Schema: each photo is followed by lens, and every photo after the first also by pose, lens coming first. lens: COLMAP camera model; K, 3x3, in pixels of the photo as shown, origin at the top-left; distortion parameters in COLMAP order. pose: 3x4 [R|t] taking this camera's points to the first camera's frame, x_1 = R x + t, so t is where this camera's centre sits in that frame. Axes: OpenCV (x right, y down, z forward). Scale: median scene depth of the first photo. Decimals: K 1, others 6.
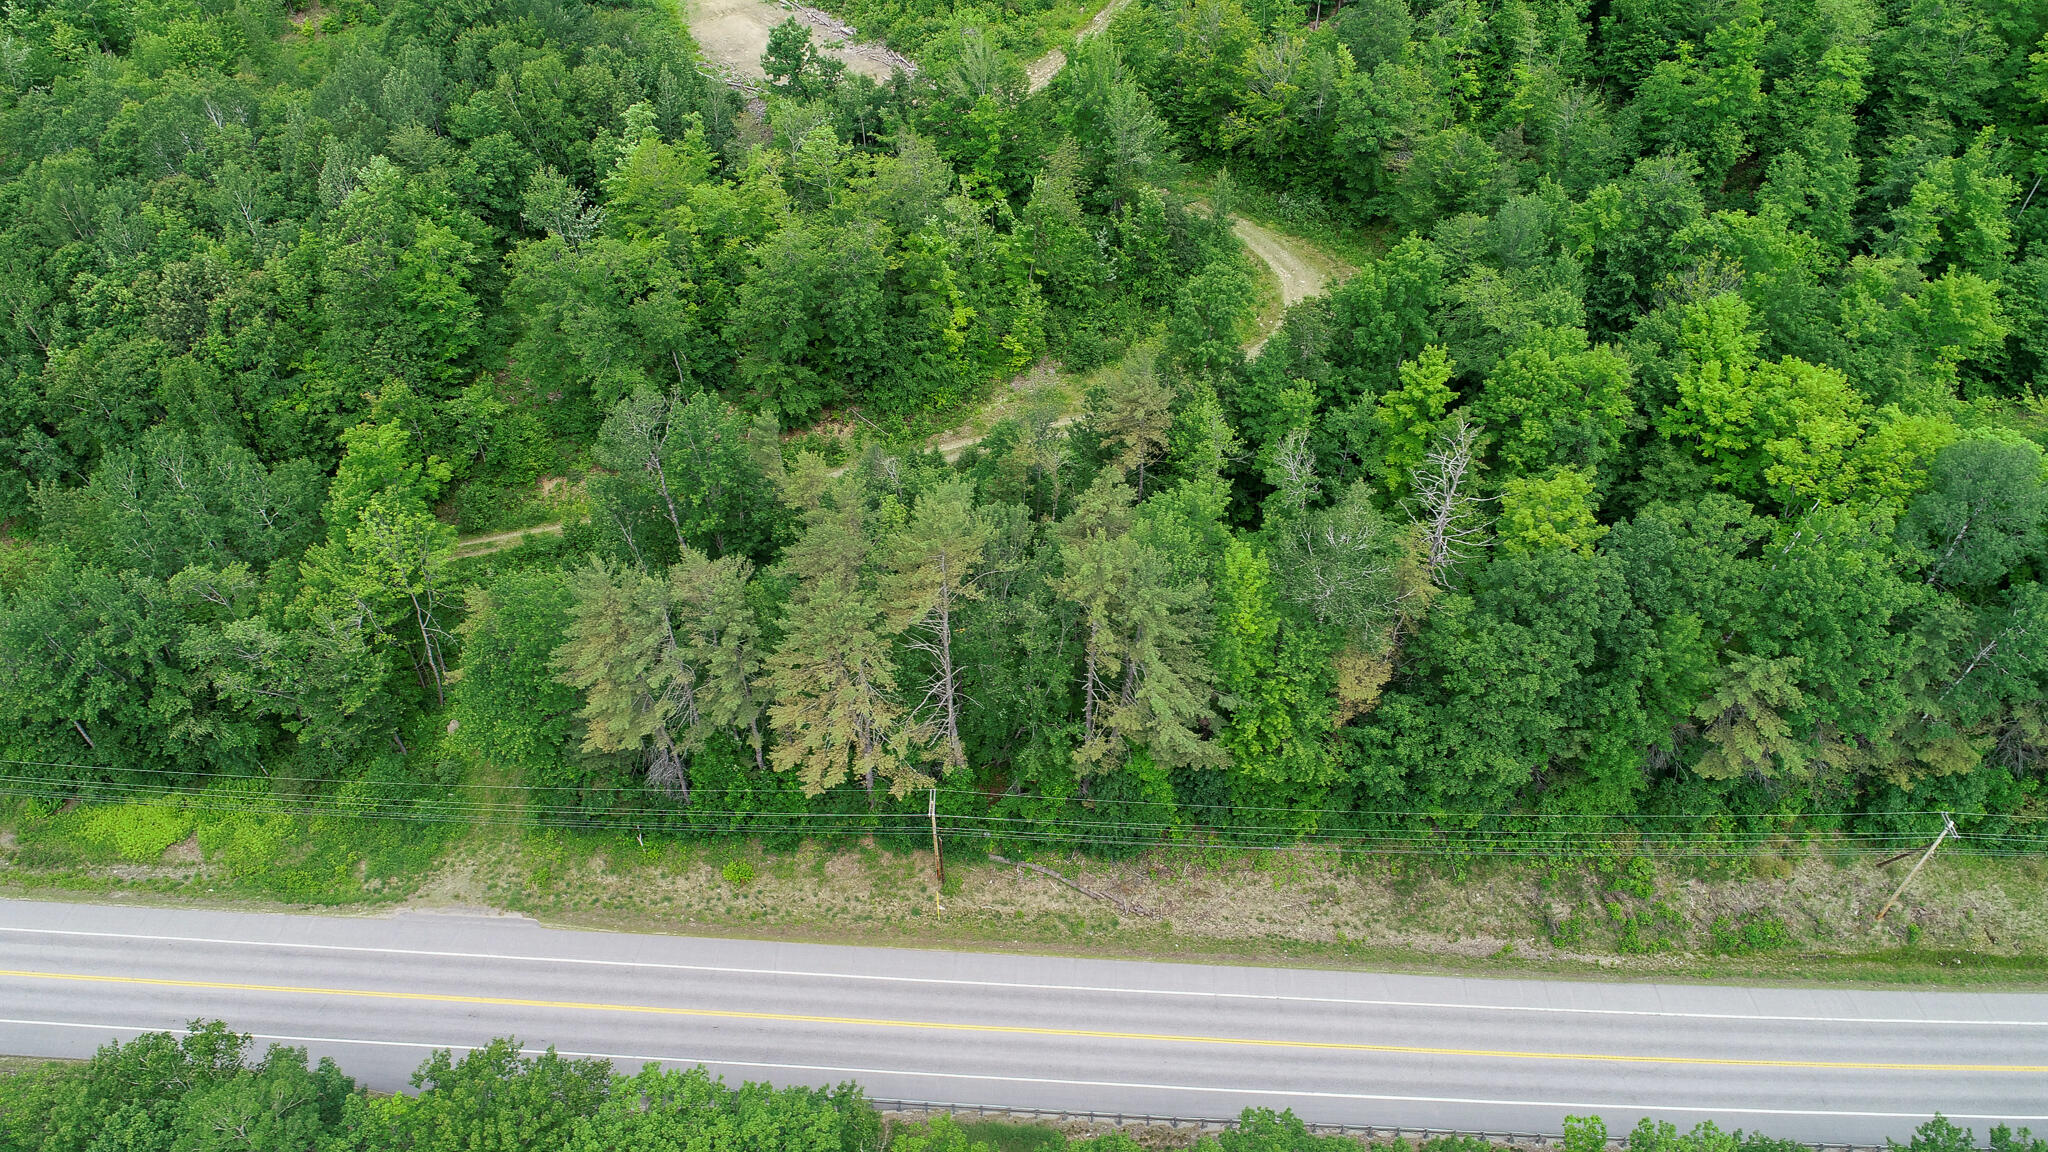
lens RADIAL K [[1368.8, 0, 1006.8], [0, 1368.8, 573.5], [0, 0, 1]] dist [0.003772, -0.004349]
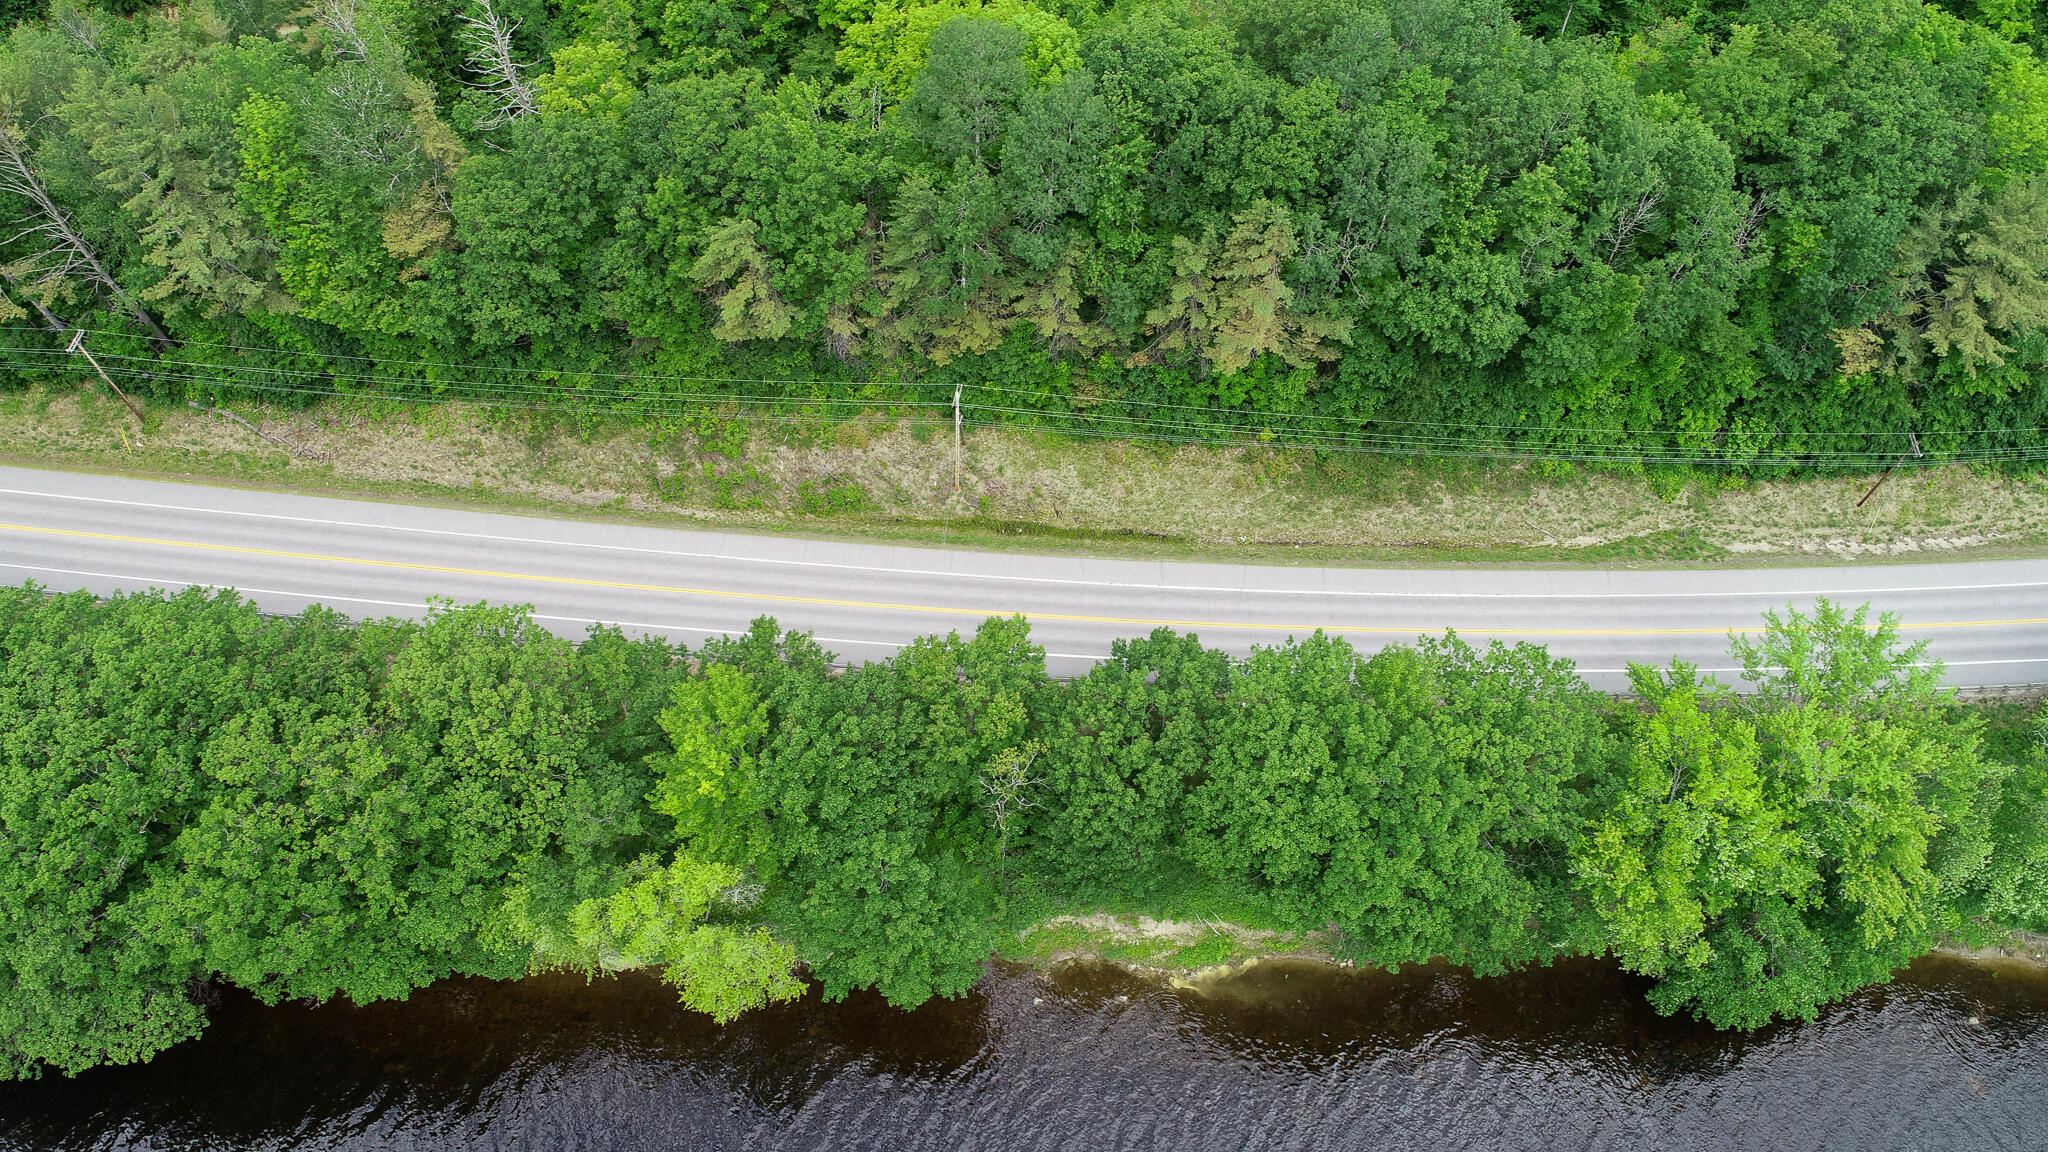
lens RADIAL K [[1368.8, 0, 1006.8], [0, 1368.8, 573.5], [0, 0, 1]] dist [0.003772, -0.004349]
pose [[0.998255, 0.048967, -0.032989, 0.712429], [-0.041133, 0.977607, 0.206382, 0.088305], [0.042356, -0.204665, 0.977915, -0.087831]]
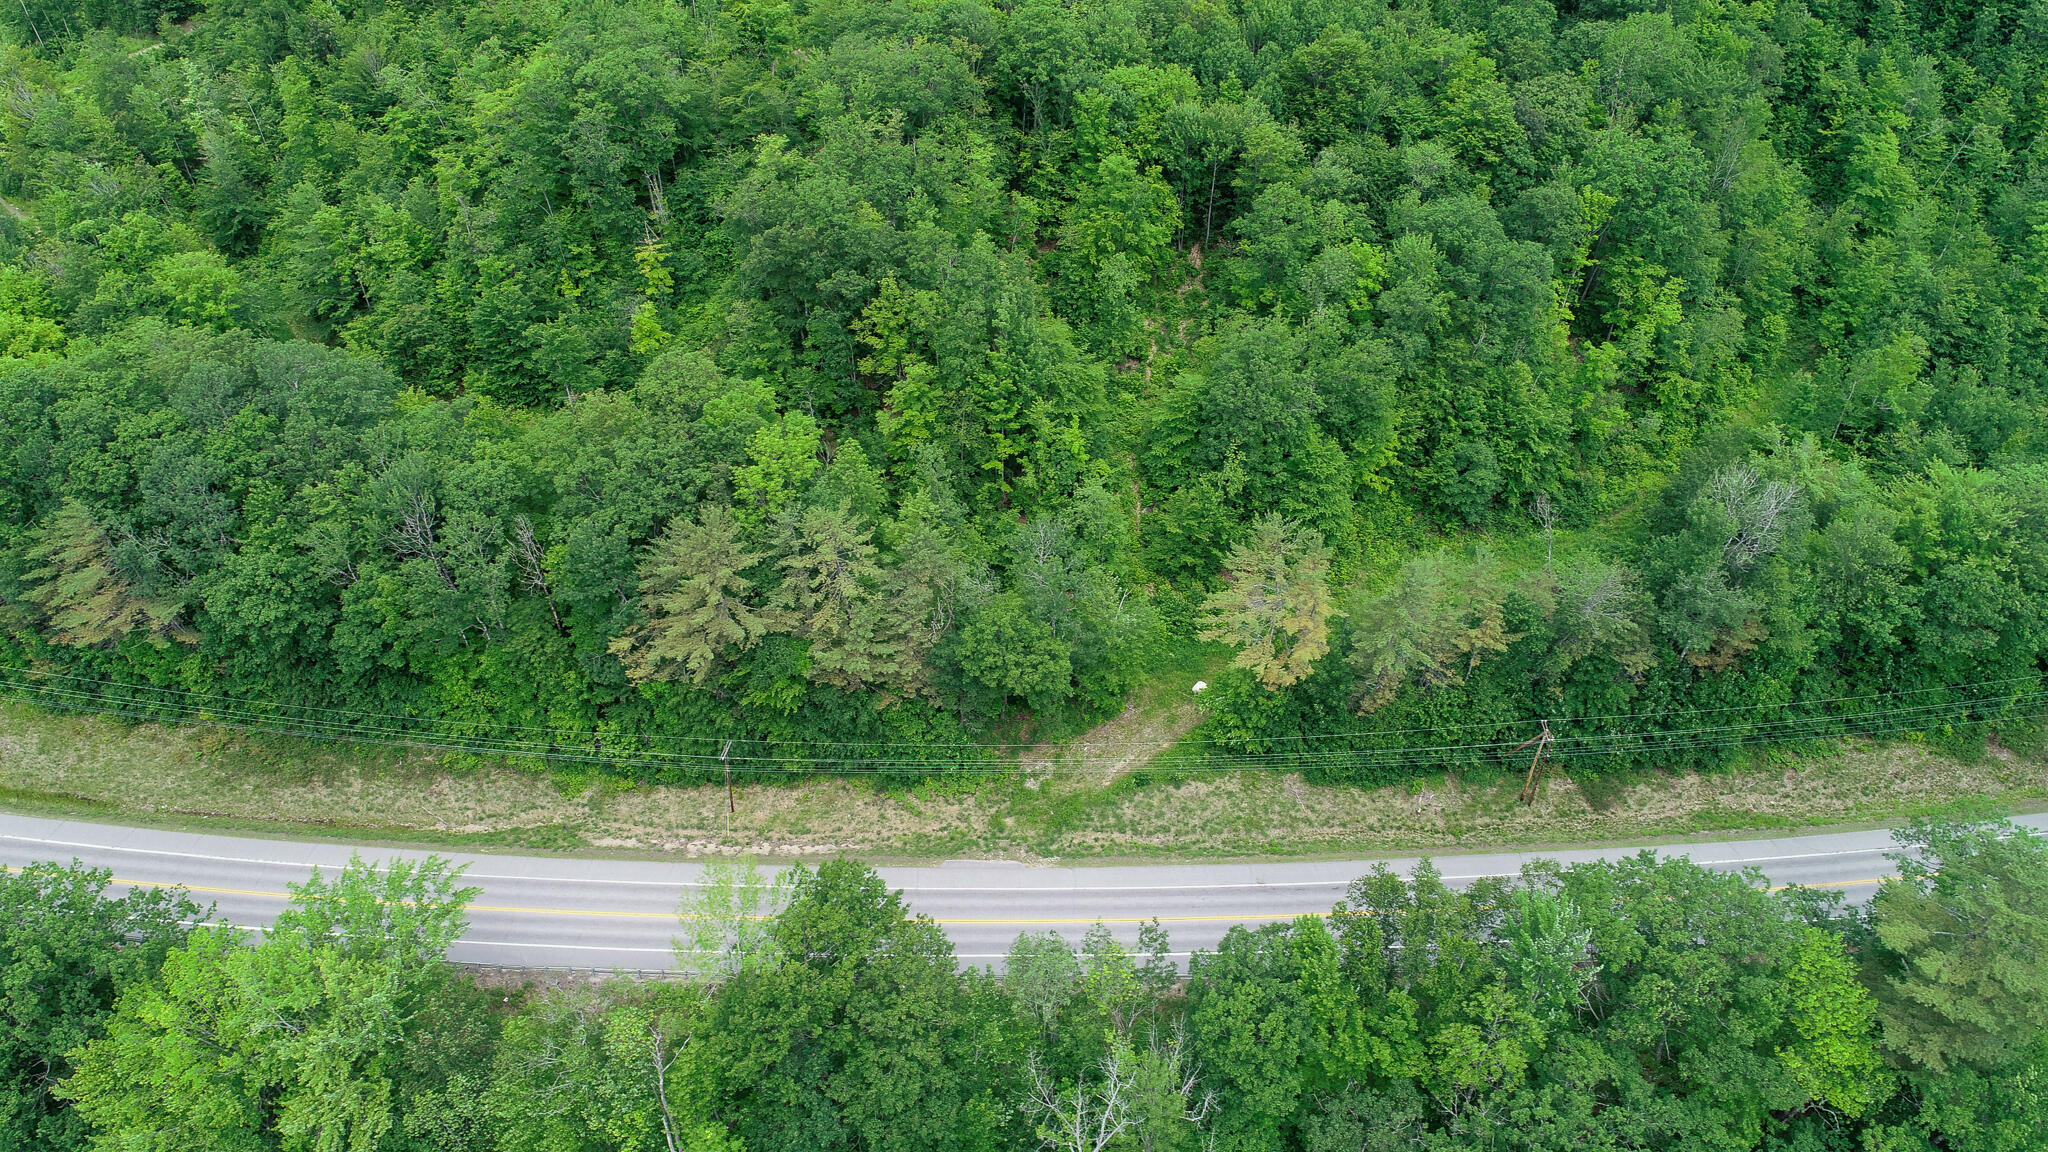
lens RADIAL K [[1368.8, 0, 1006.8], [0, 1368.8, 573.5], [0, 0, 1]] dist [0.003772, -0.004349]
pose [[0.991623, 0.085826, -0.096532, 1.696656], [-0.095019, 0.990927, -0.095055, 0.119223], [0.087498, 0.103431, 0.990781, -0.154861]]
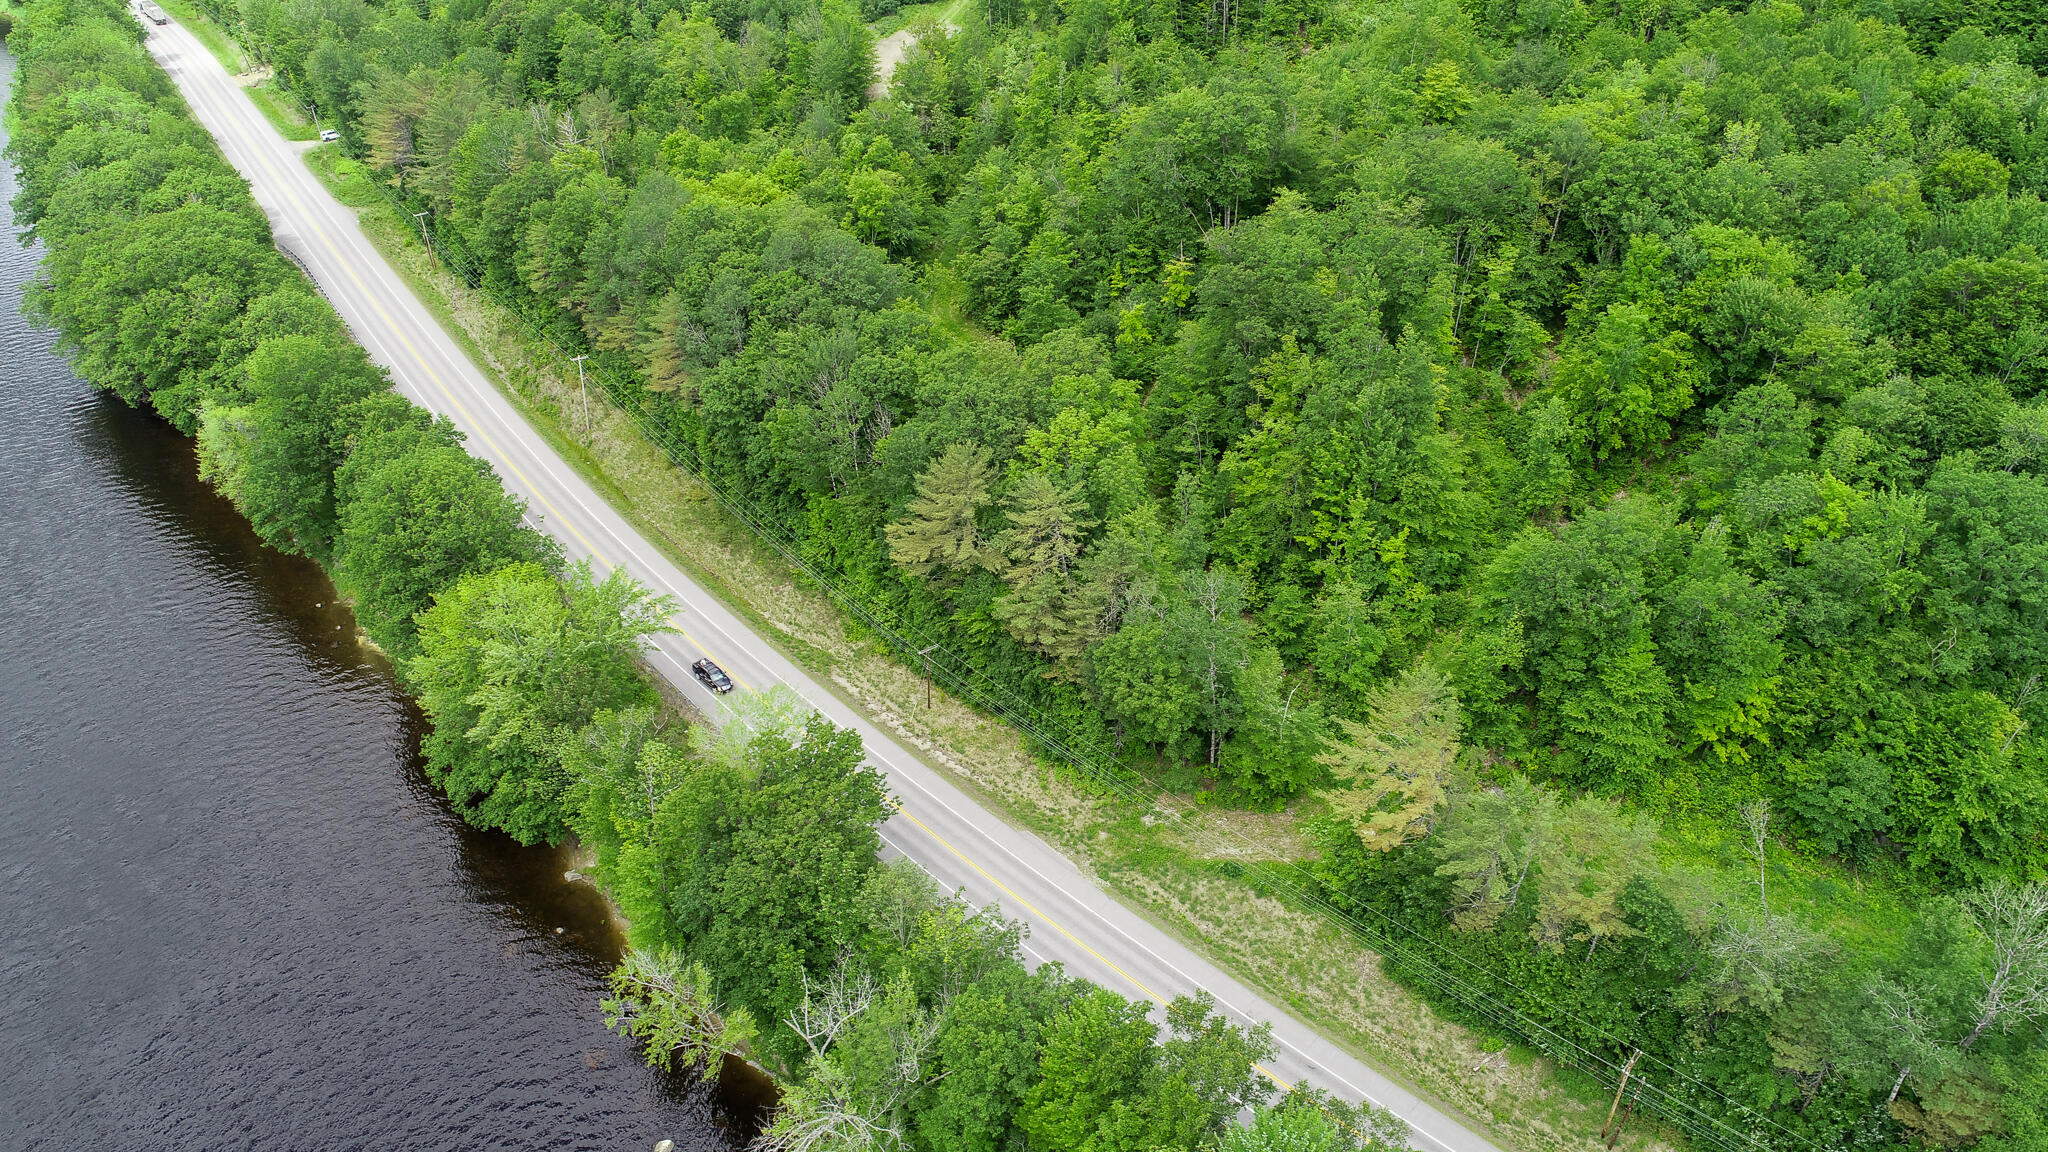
lens RADIAL K [[1368.8, 0, 1006.8], [0, 1368.8, 573.5], [0, 0, 1]] dist [0.003772, -0.004349]
pose [[0.616688, 0.448786, -0.646752, 2.241882], [-0.546800, 0.835238, 0.058195, -0.002287], [0.566309, 0.317756, 0.760477, -0.014661]]
